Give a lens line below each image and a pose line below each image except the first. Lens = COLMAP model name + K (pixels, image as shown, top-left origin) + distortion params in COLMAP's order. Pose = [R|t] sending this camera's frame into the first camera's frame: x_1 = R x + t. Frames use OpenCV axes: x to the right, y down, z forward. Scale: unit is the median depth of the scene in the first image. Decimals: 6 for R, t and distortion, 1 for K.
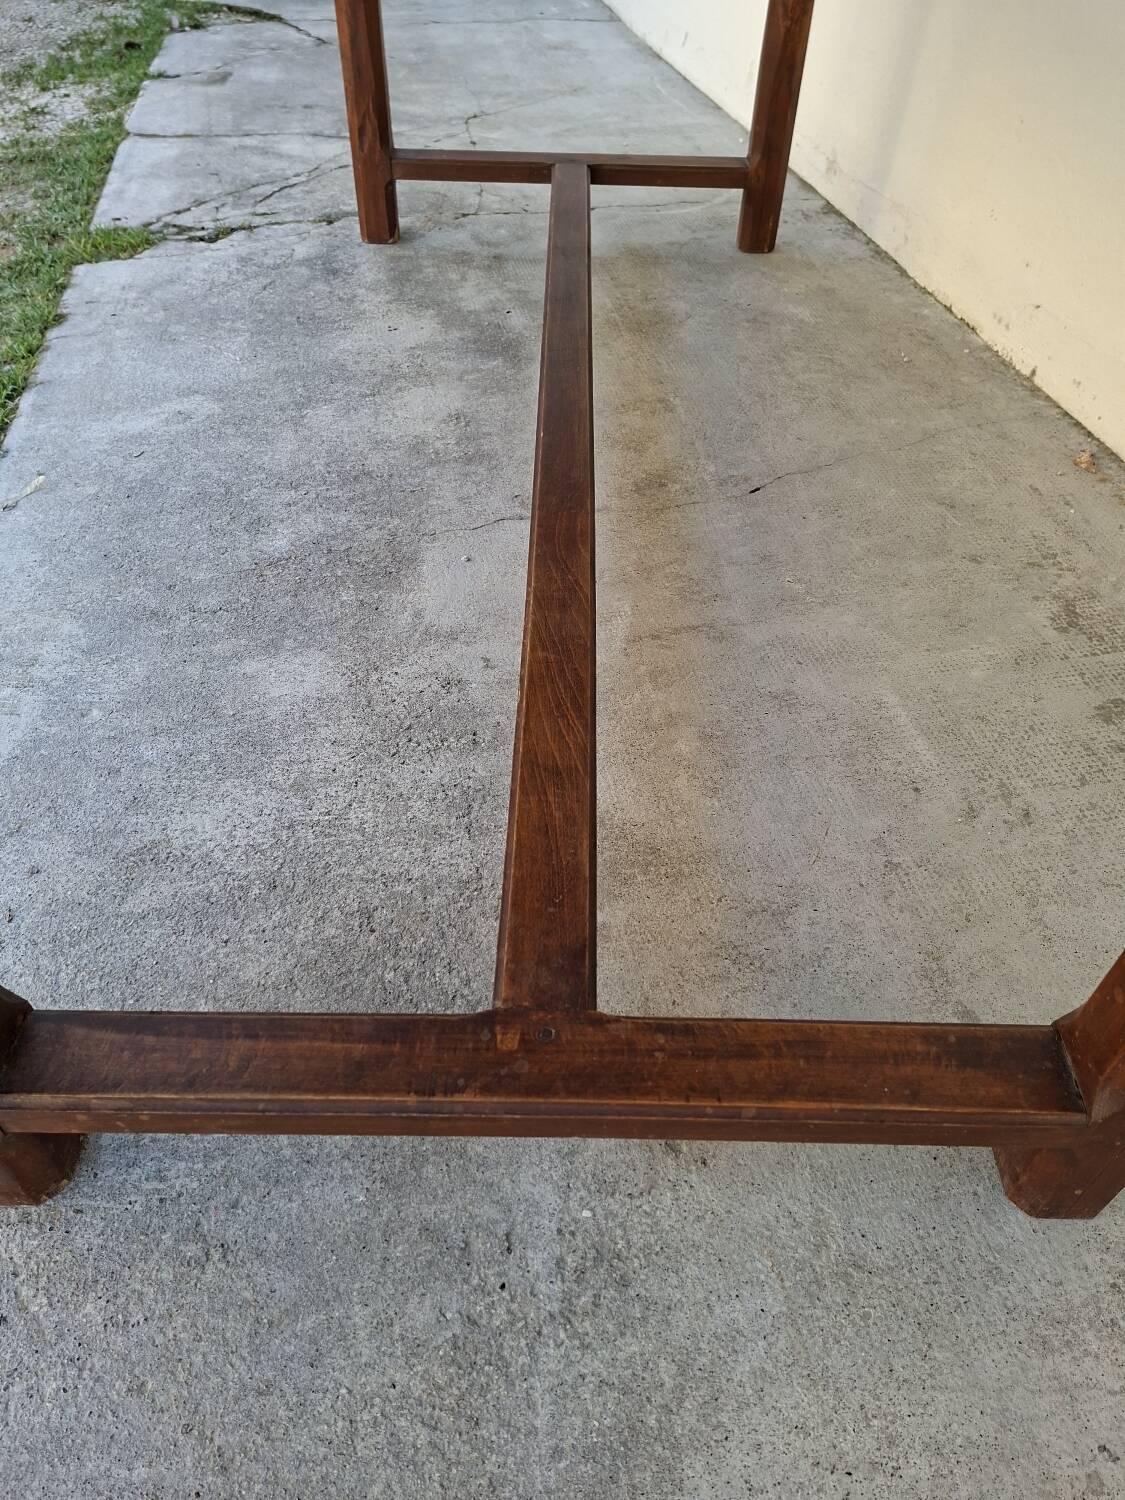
lens RADIAL K [[1064.3, 0, 569.9], [0, 1064.3, 740.8], [0, 0, 1]] dist [0.097330, -0.100961]
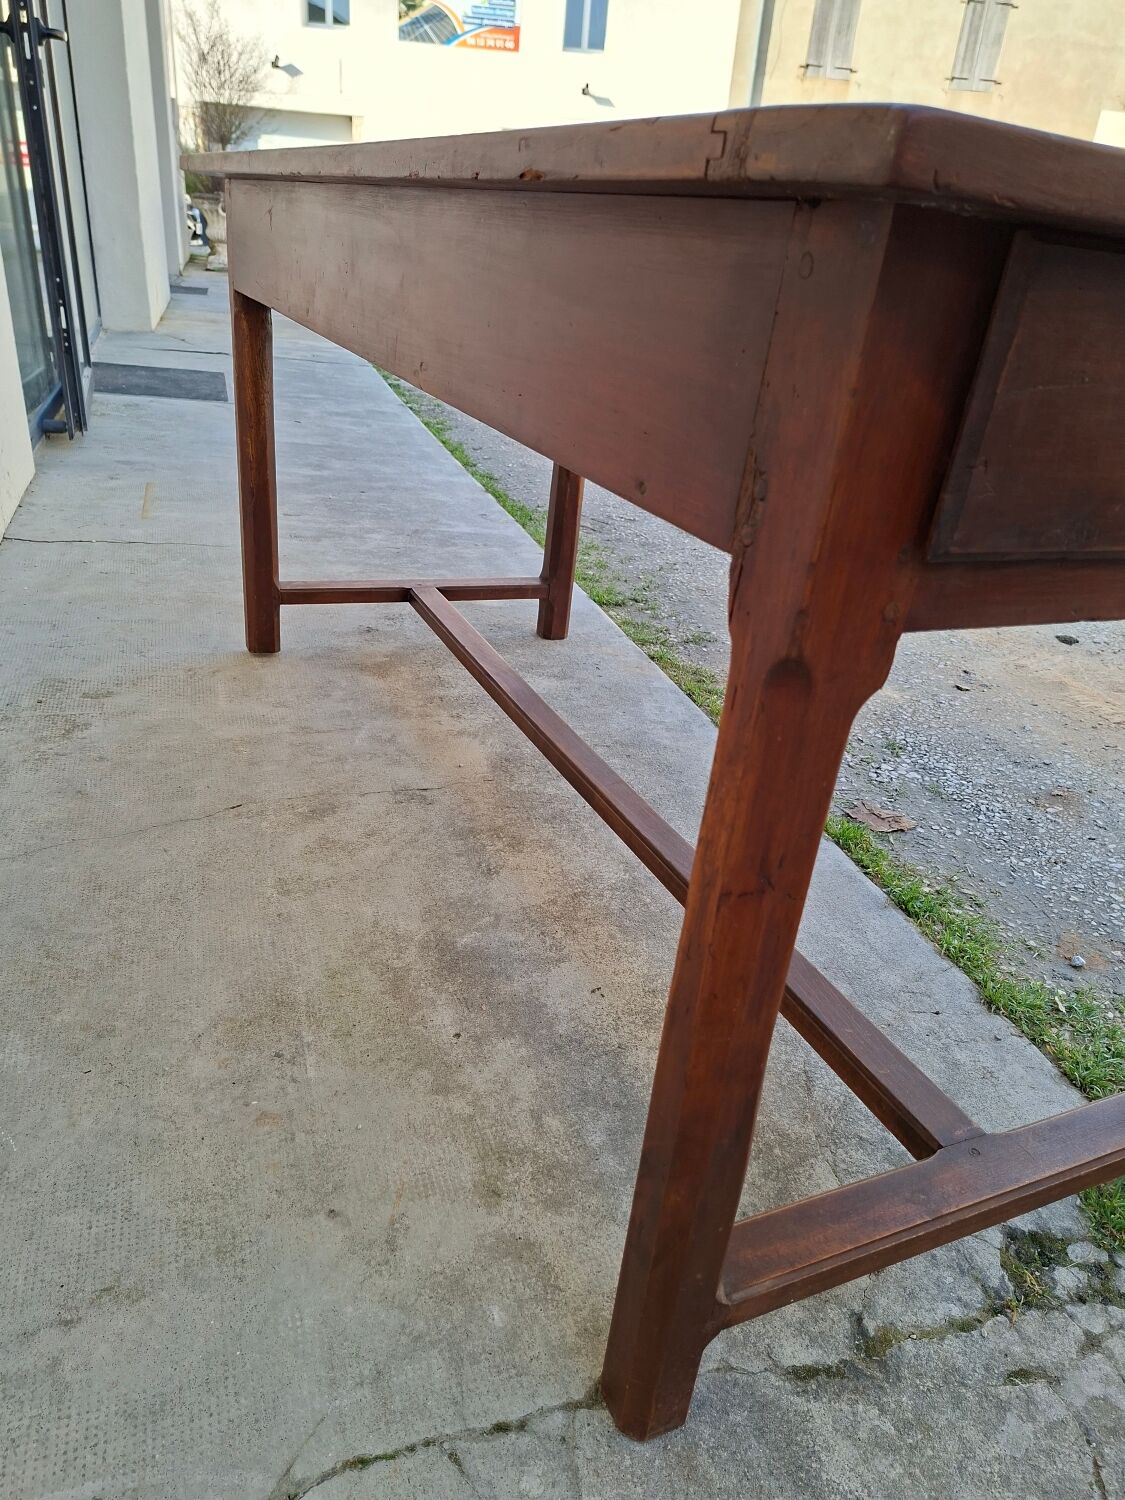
lens RADIAL K [[1018.9, 0, 532.3], [0, 1018.9, 750.6], [0, 0, 1]] dist [0.118771, -0.103065]
pose [[-0.990226, -0.051260, -0.129709, -0.011590], [-0.139348, 0.324618, 0.935524, -1.836139], [-0.005849, 0.944455, -0.328588, 1.719631]]
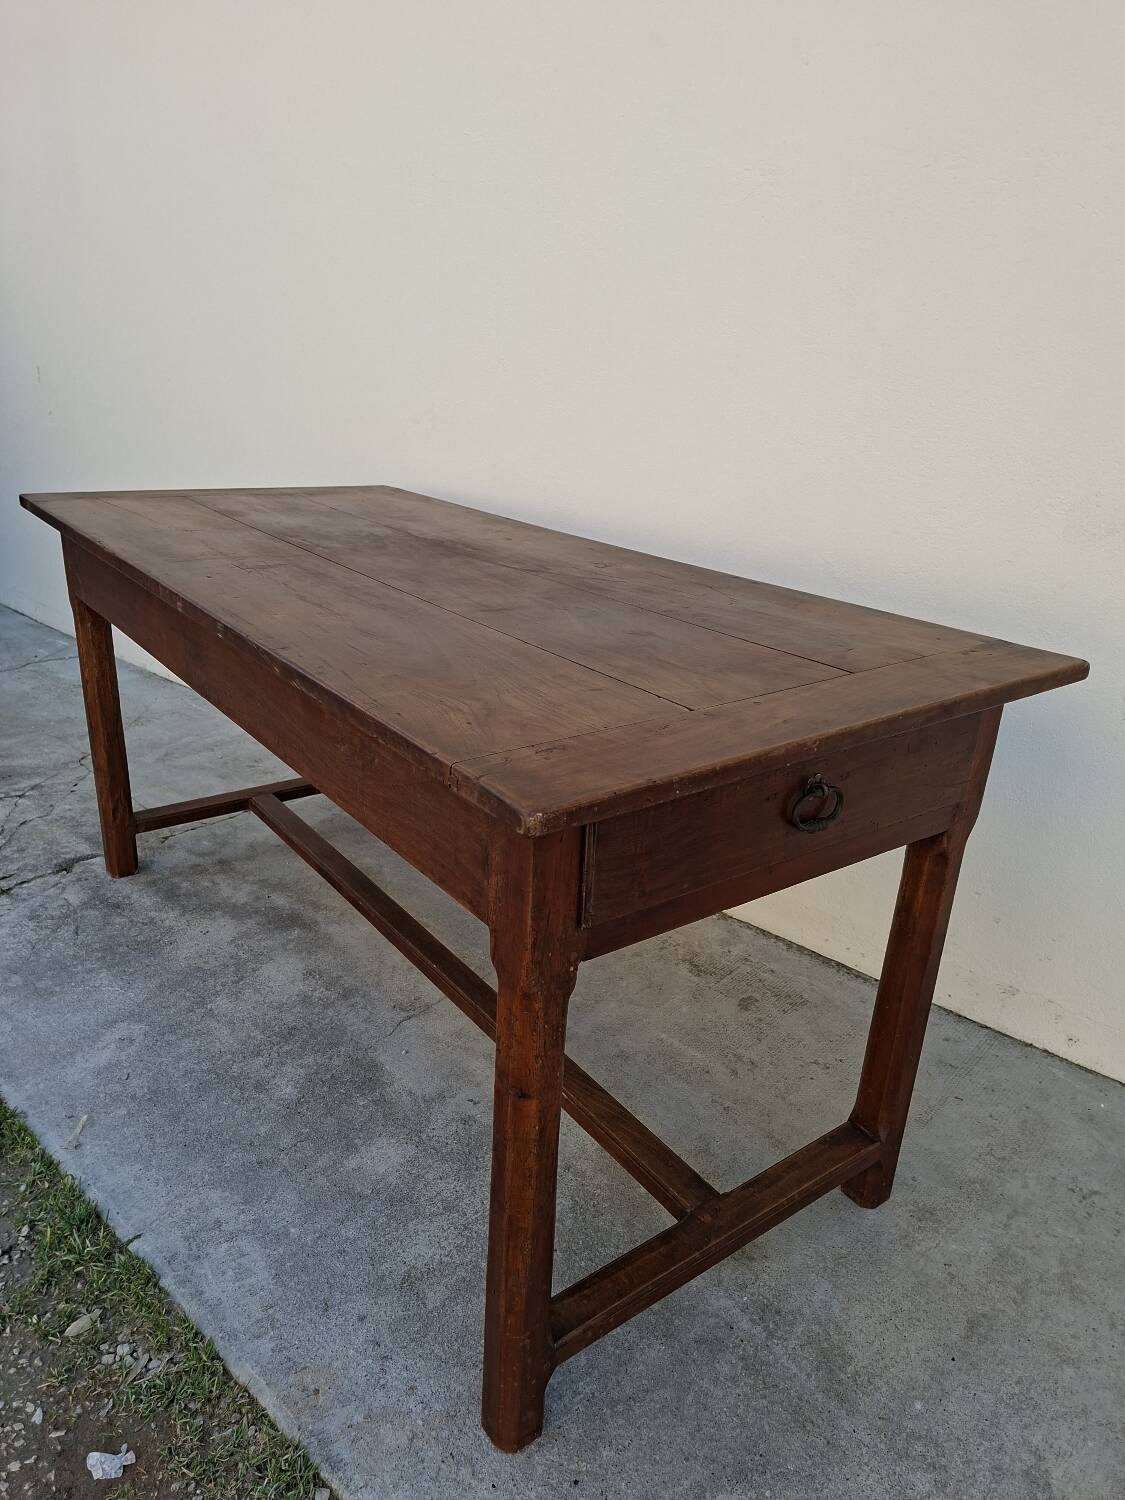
lens RADIAL K [[1064.3, 0, 569.9], [0, 1064.3, 740.8], [0, 0, 1]] dist [0.097330, -0.100961]
pose [[0.793323, -0.196449, 0.576235, -0.872655], [0.397987, 0.883602, -0.246687, -0.103187], [-0.460701, 0.425036, 0.779166, -0.677860]]
